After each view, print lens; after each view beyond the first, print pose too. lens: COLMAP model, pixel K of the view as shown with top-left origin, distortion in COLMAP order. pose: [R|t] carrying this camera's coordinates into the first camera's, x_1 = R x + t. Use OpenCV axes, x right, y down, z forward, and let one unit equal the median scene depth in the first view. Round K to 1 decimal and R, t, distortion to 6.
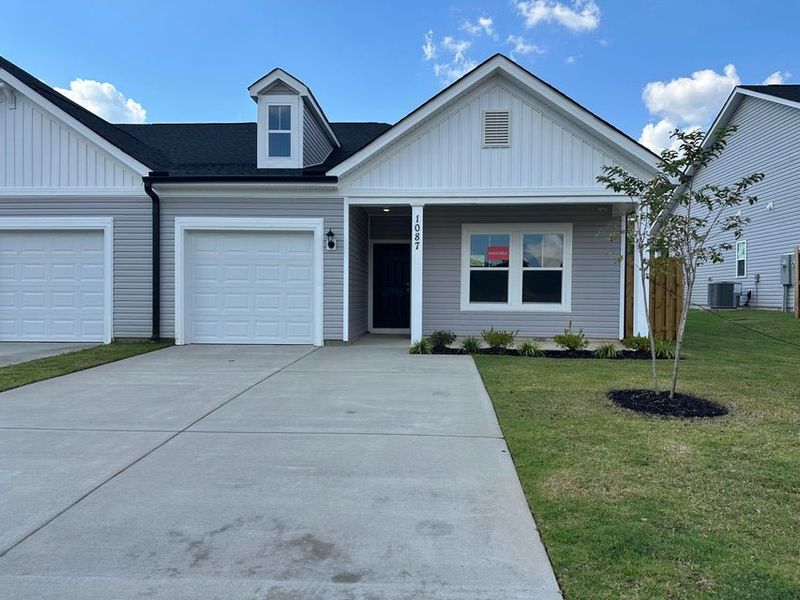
lens RADIAL K [[557.1, 0, 399.0], [0, 557.1, 301.8], [0, 0, 1]] dist [0.013100, 0.000700]
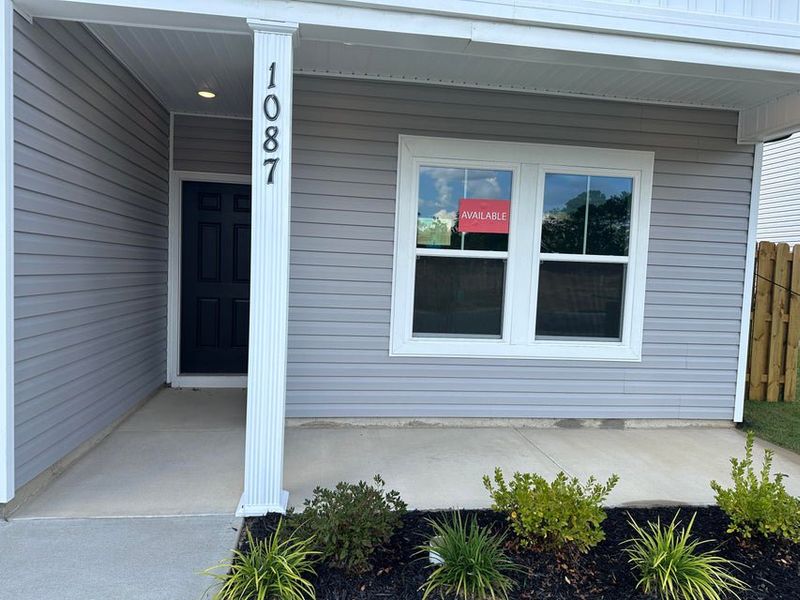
lens RADIAL K [[557.1, 0, 401.1], [0, 557.1, 303.6], [0, 0, 1]] dist [0.013100, 0.000700]
pose [[0.977534, 0.018327, 0.209982, 0.034992], [-0.029766, 0.998232, 0.051449, -0.042374], [-0.208668, -0.056543, 0.976351, 0.616568]]
